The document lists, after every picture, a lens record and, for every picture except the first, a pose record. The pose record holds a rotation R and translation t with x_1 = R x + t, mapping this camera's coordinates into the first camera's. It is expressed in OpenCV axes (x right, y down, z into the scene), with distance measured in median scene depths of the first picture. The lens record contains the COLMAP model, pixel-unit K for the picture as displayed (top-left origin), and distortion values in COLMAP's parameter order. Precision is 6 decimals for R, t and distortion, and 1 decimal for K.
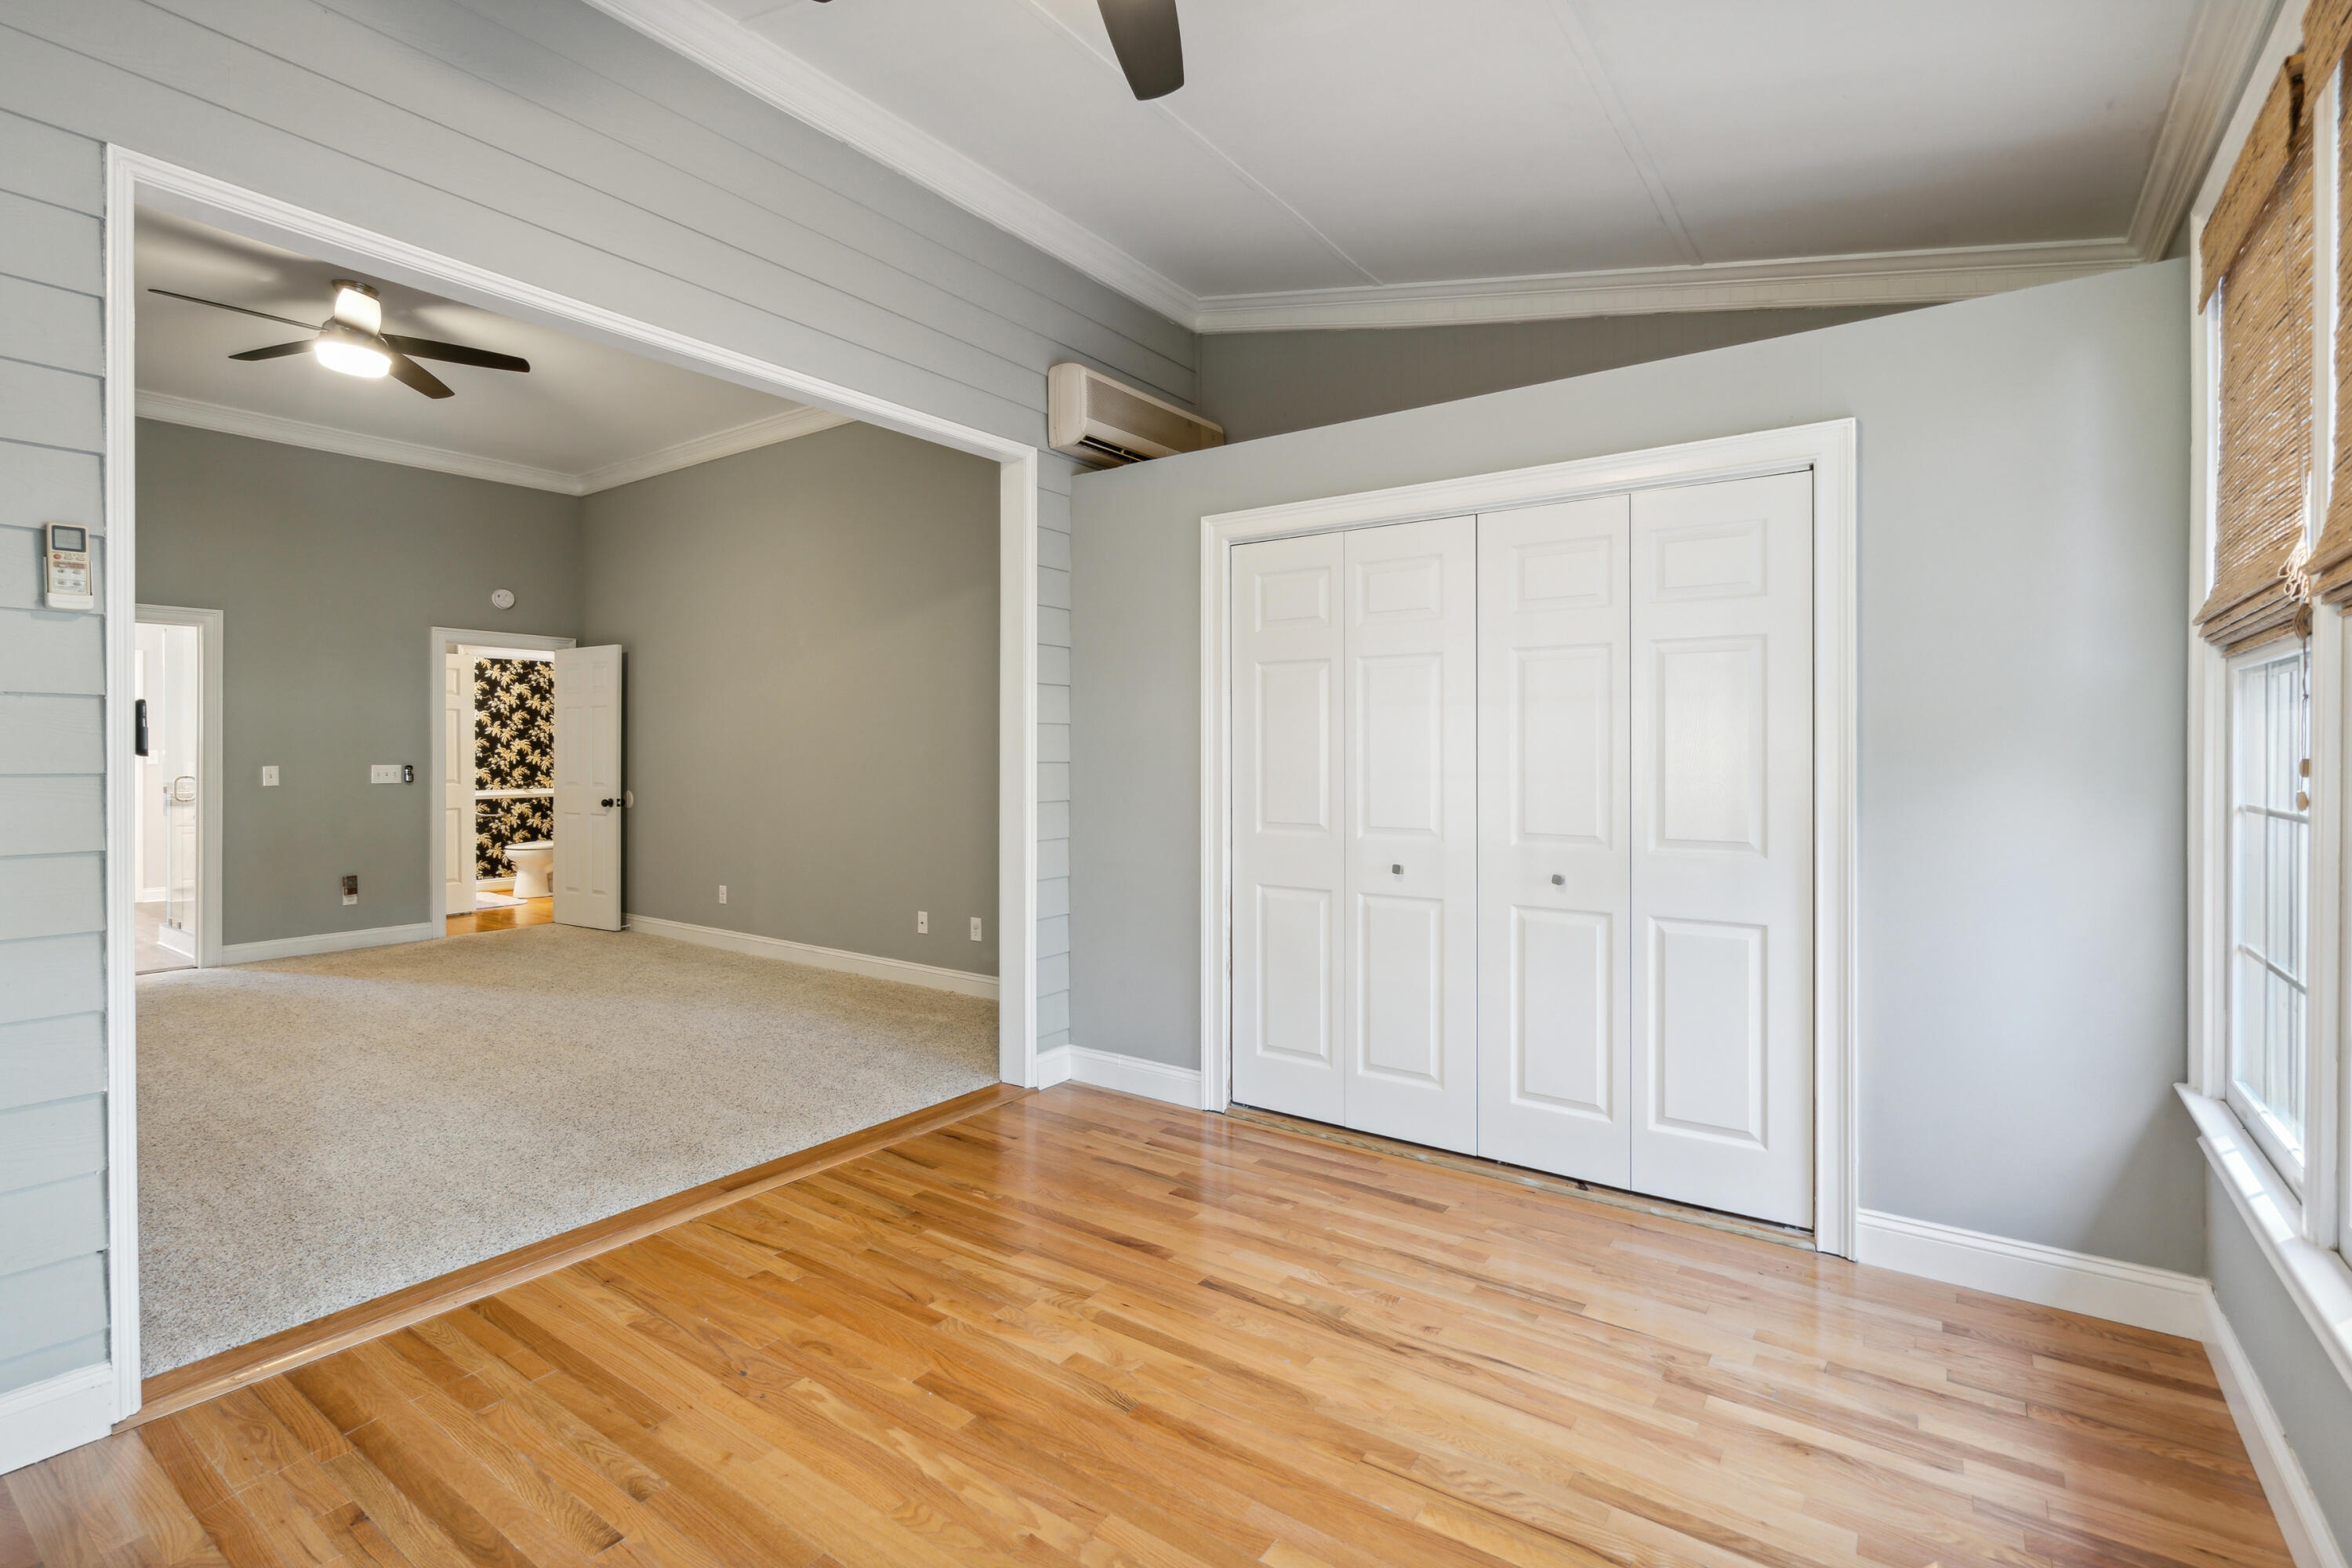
lens RADIAL K [[1090.2, 0, 1177.7], [0, 1090.2, 764.7], [0, 0, 1]] dist [-0.002018, 0.000087]
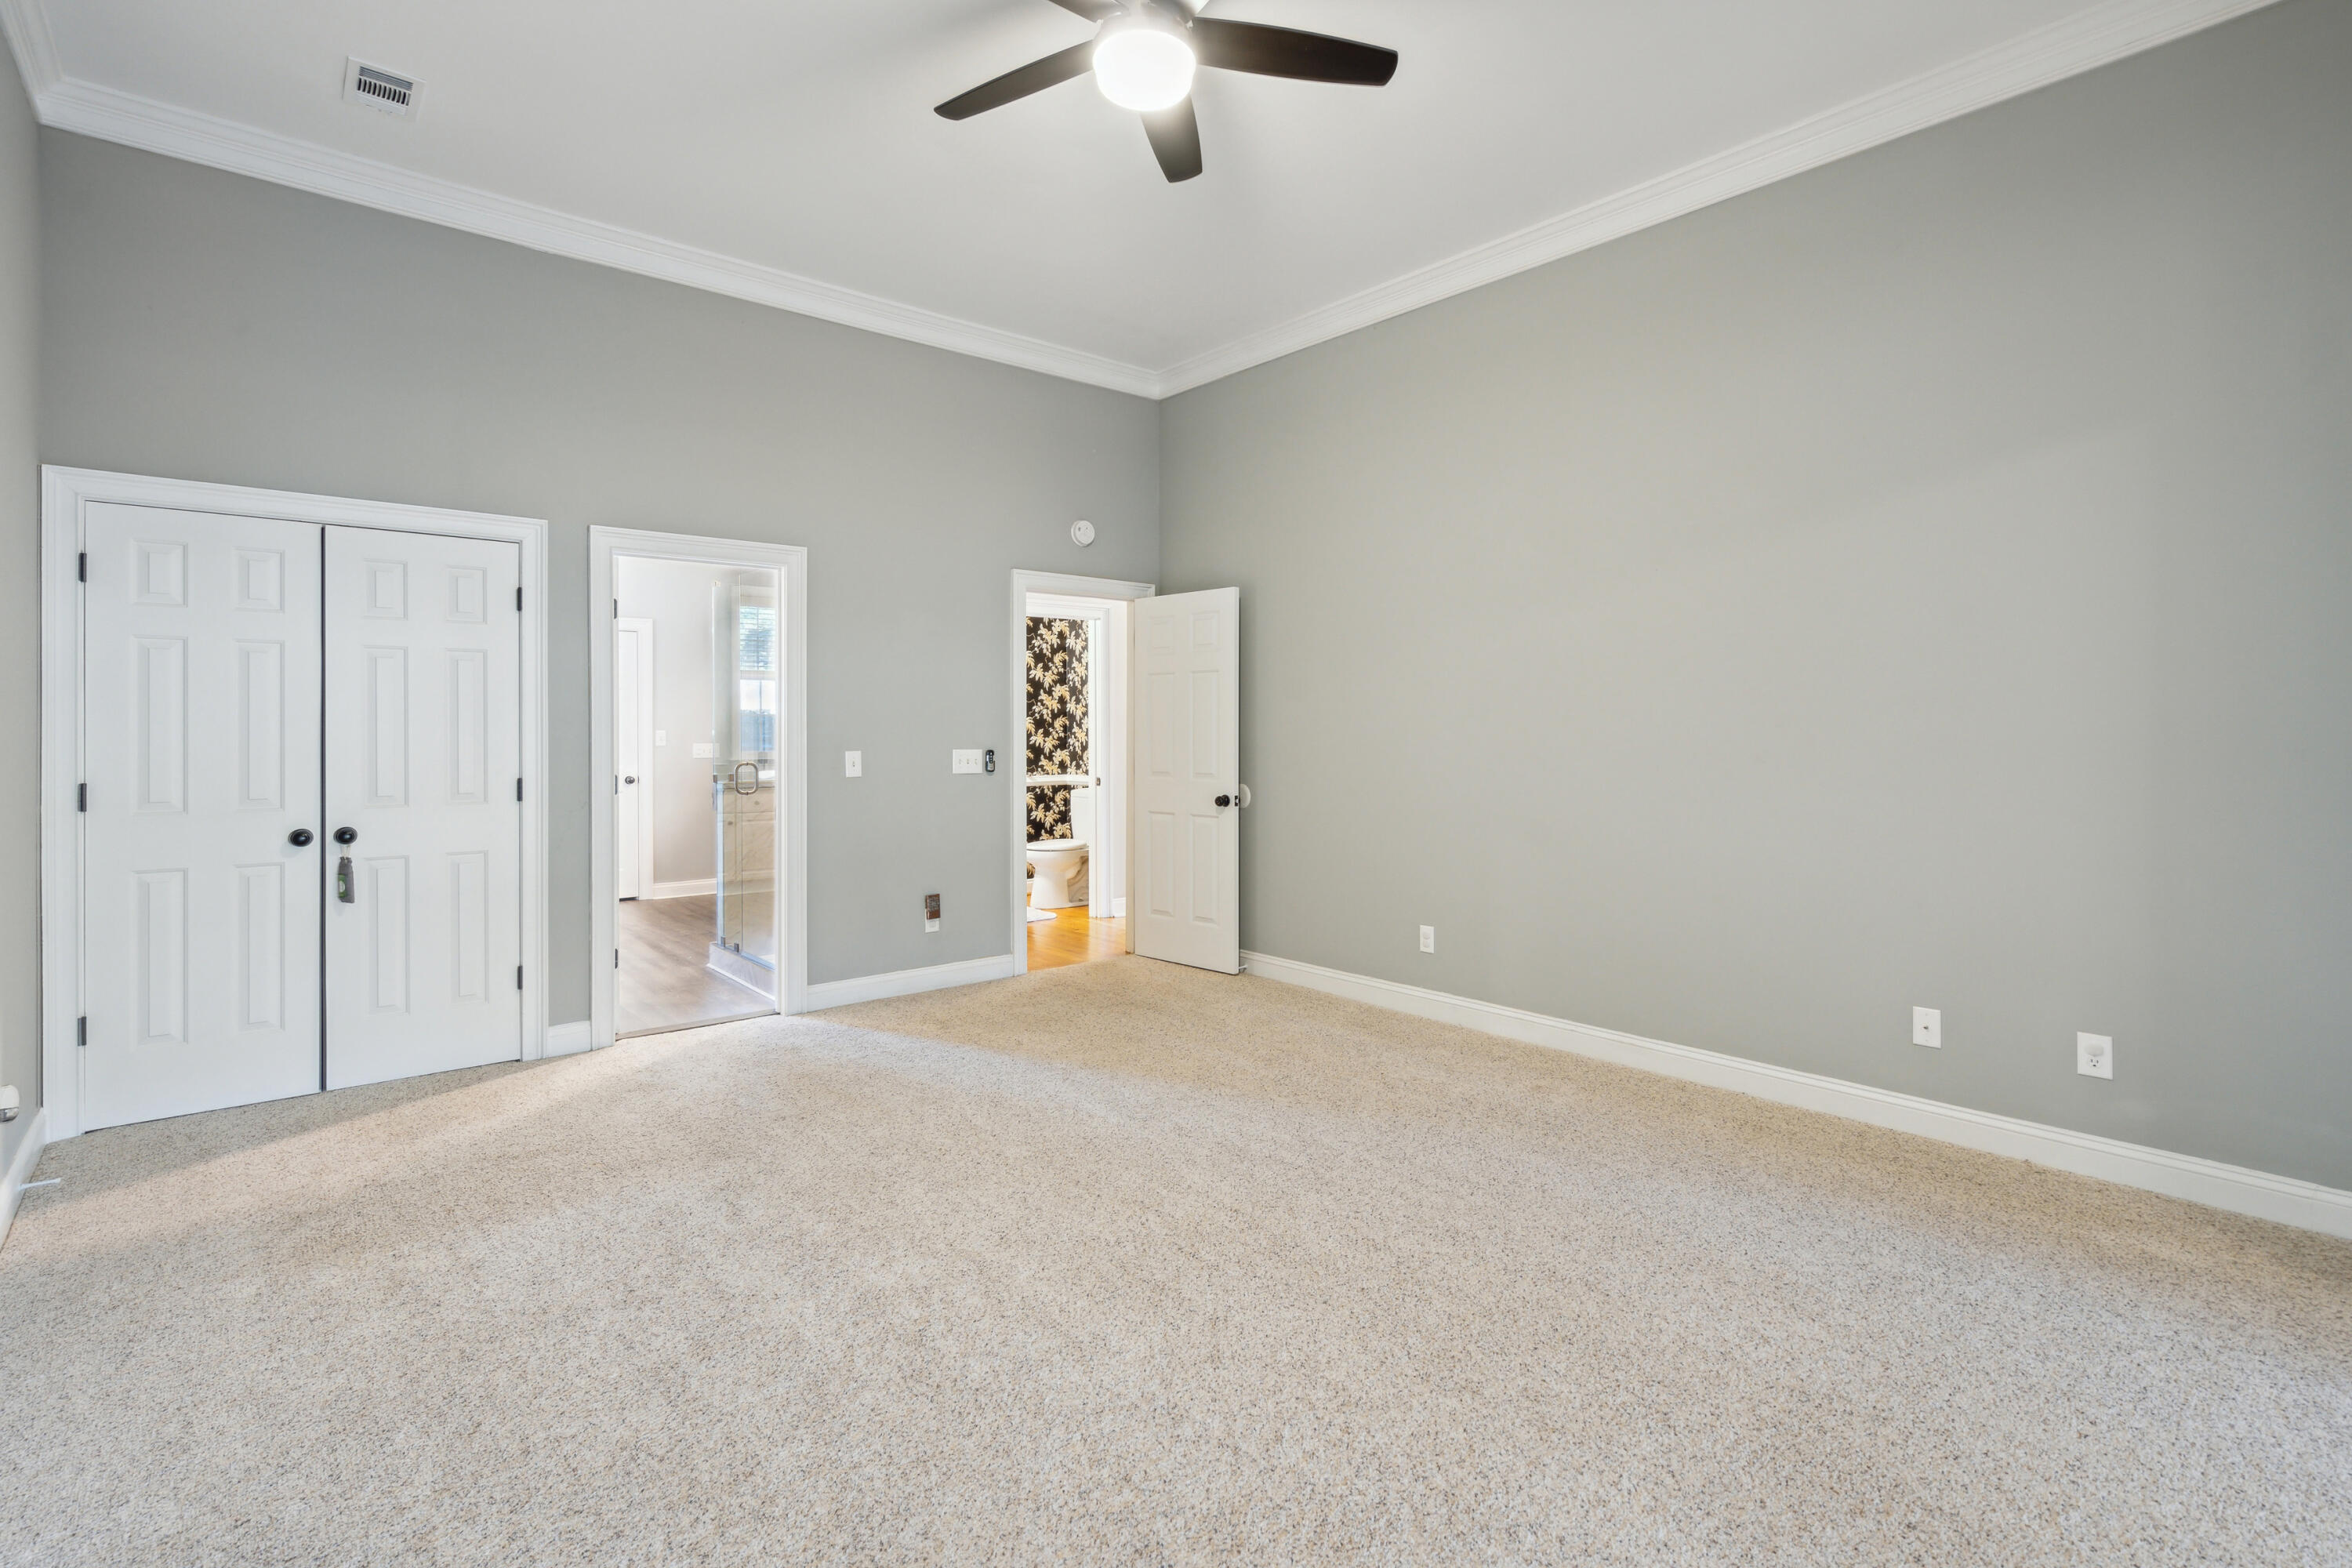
lens RADIAL K [[1090.2, 0, 1167.7], [0, 1090.2, 739.8], [0, 0, 1]] dist [-0.002018, 0.000087]
pose [[0.969772, -0.001074, -0.244011, -0.378827], [0.000460, 0.999997, -0.002573, -0.004193], [0.244013, 0.002383, 0.969769, 0.271485]]
